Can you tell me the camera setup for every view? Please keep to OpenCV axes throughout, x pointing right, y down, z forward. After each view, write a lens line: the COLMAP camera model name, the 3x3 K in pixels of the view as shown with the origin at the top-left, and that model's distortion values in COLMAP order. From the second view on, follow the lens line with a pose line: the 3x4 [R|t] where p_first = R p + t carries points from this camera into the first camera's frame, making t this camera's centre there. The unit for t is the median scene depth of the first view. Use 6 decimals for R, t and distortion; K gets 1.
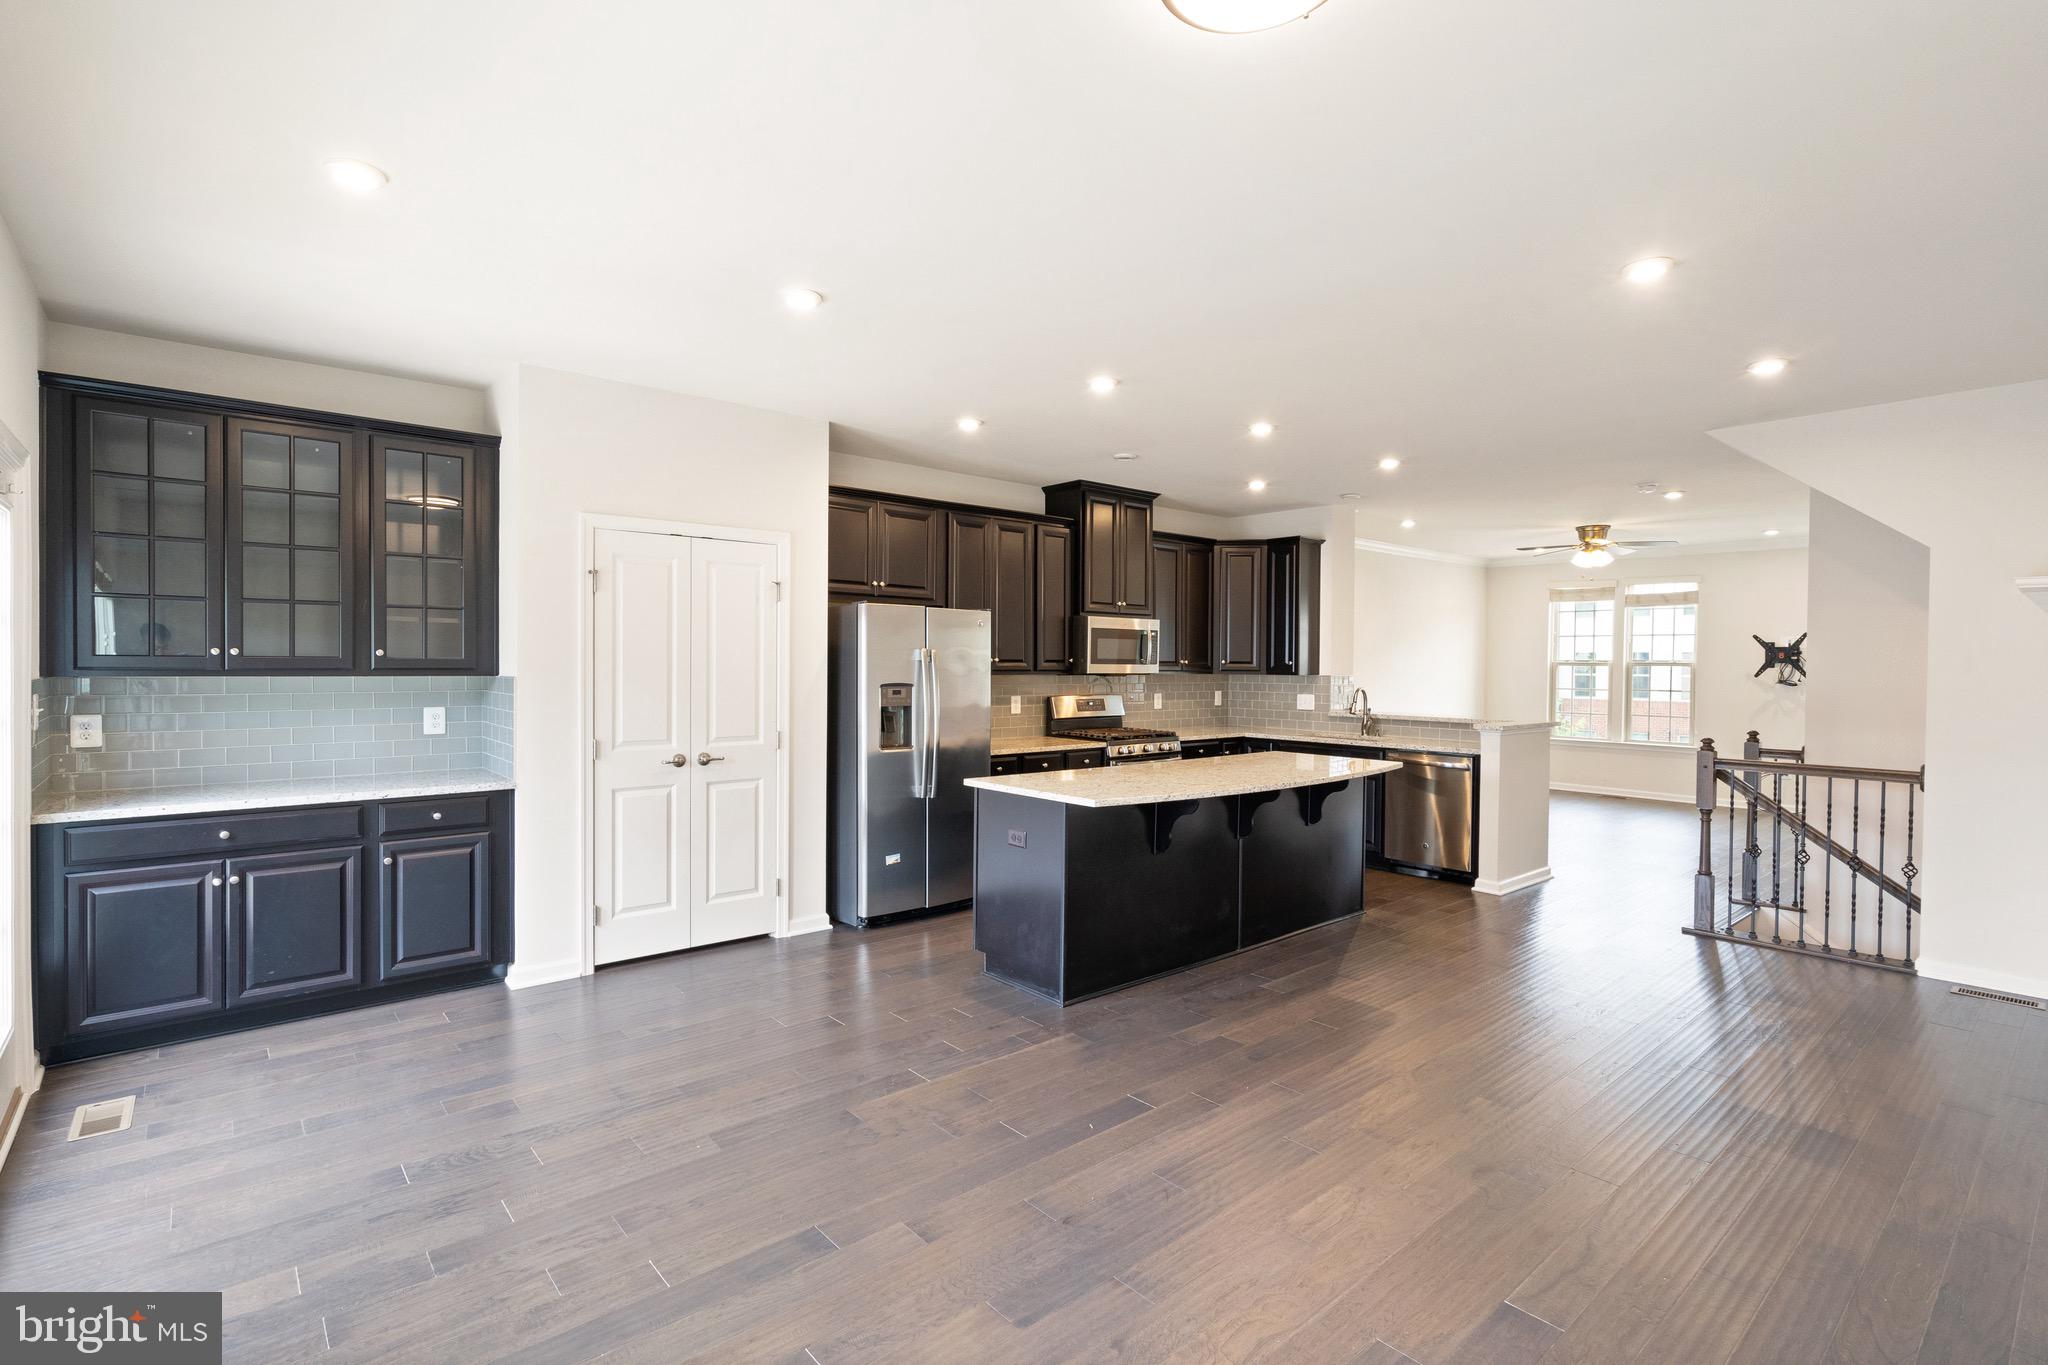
lens RADIAL K [[942.9, 0, 1024.2], [0, 942.9, 672.8], [0, 0, 1]] dist [-0.001194, -0.000222]
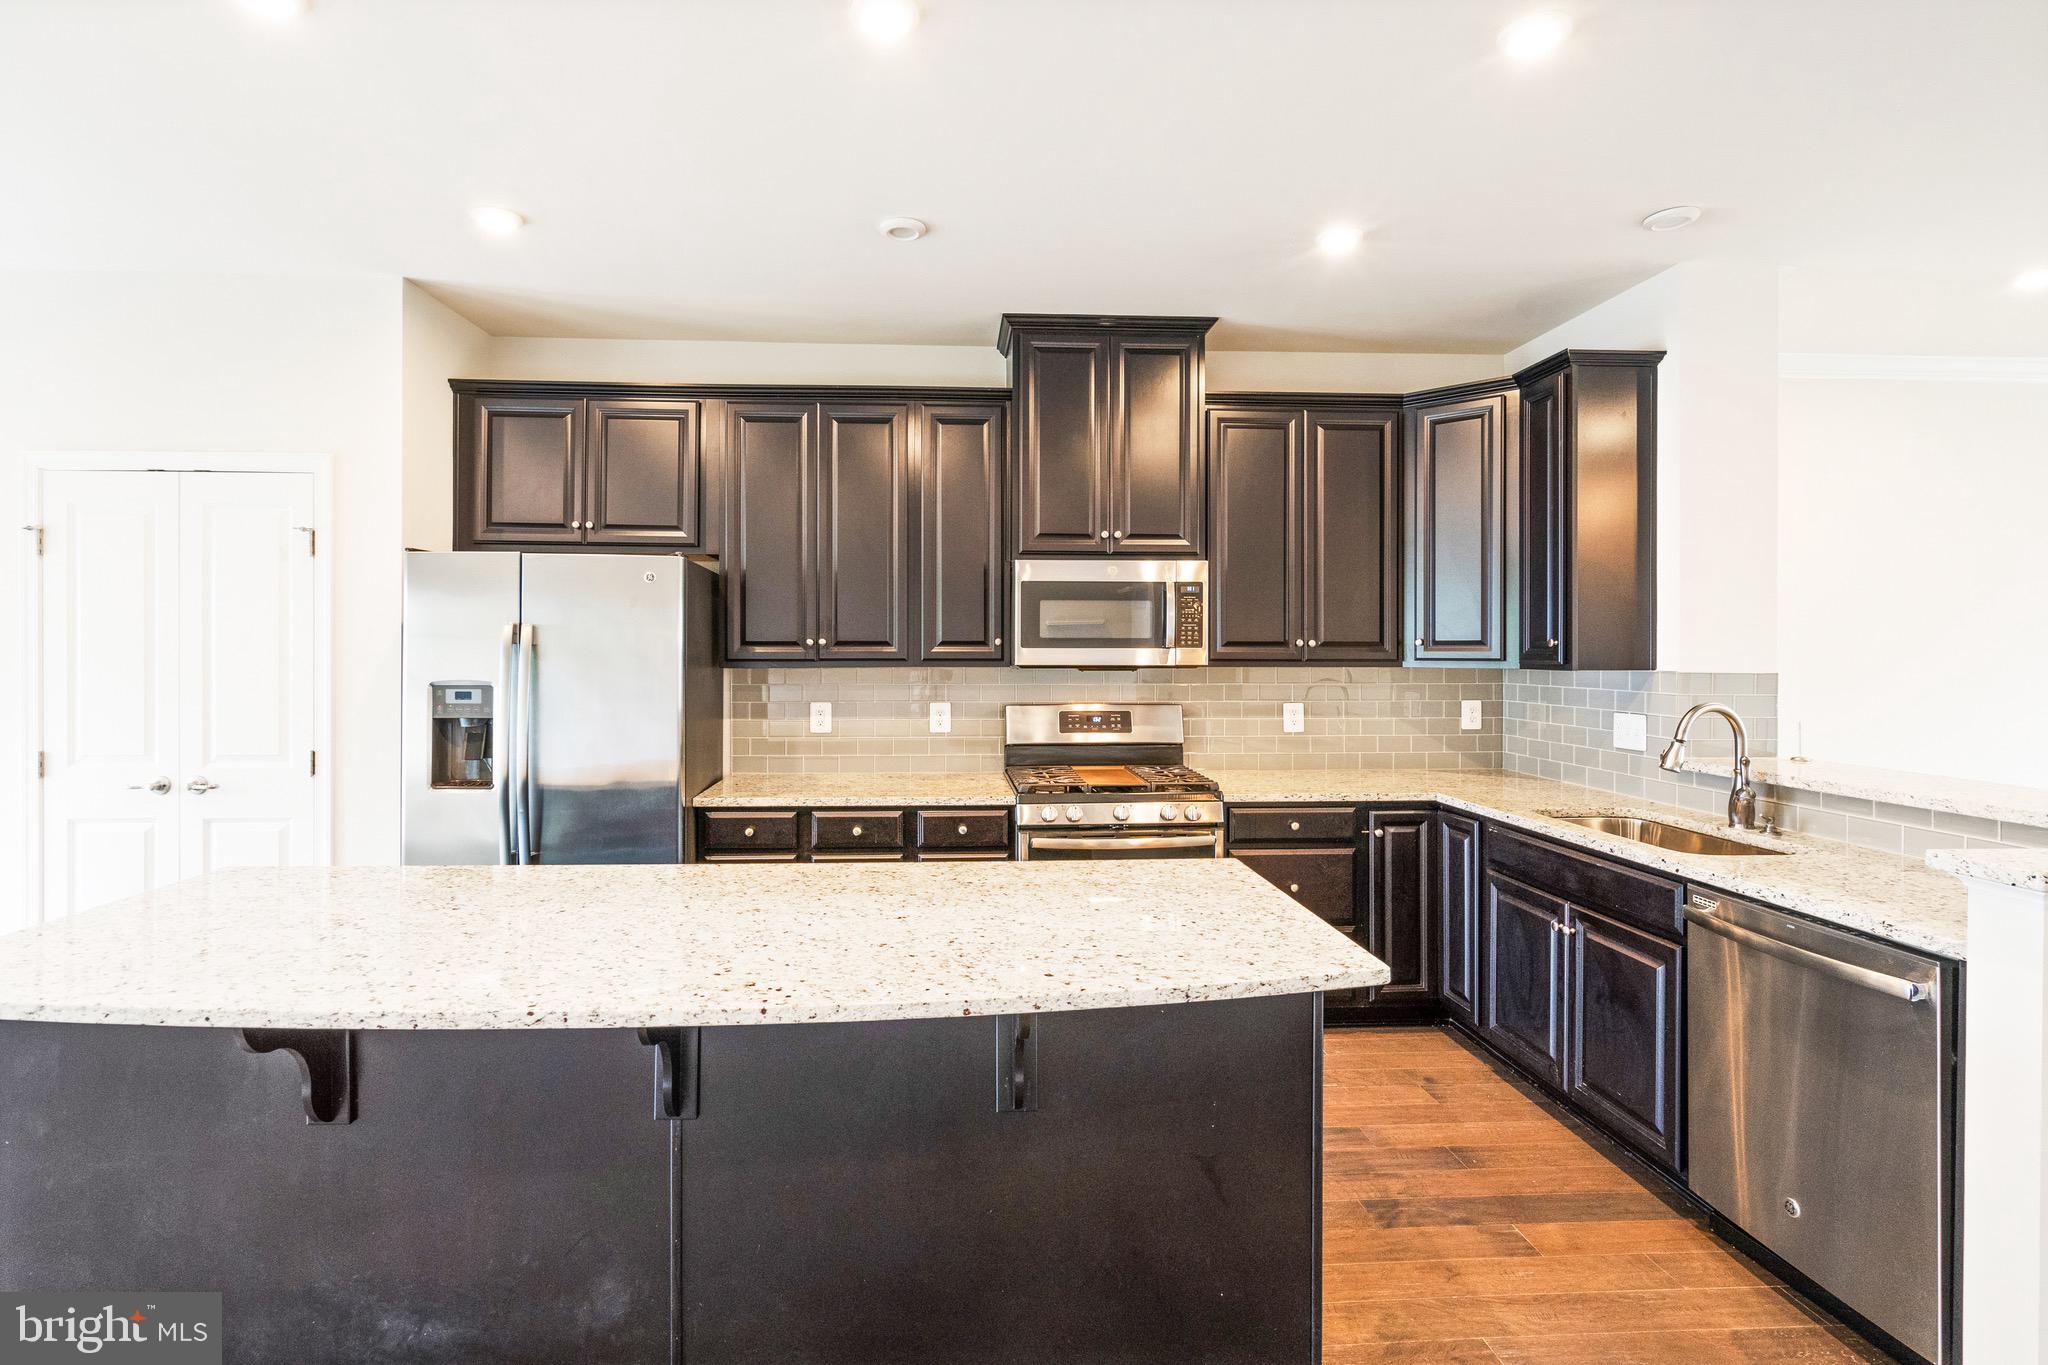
lens RADIAL K [[942.9, 0, 1001.8], [0, 942.9, 655.1], [0, 0, 1]] dist [-0.001194, -0.000222]
pose [[0.789436, -0.006170, -0.613802, 0.393192], [-0.000489, 0.999943, -0.010681, 0.000676], [0.613832, 0.008732, 0.789388, 0.559452]]
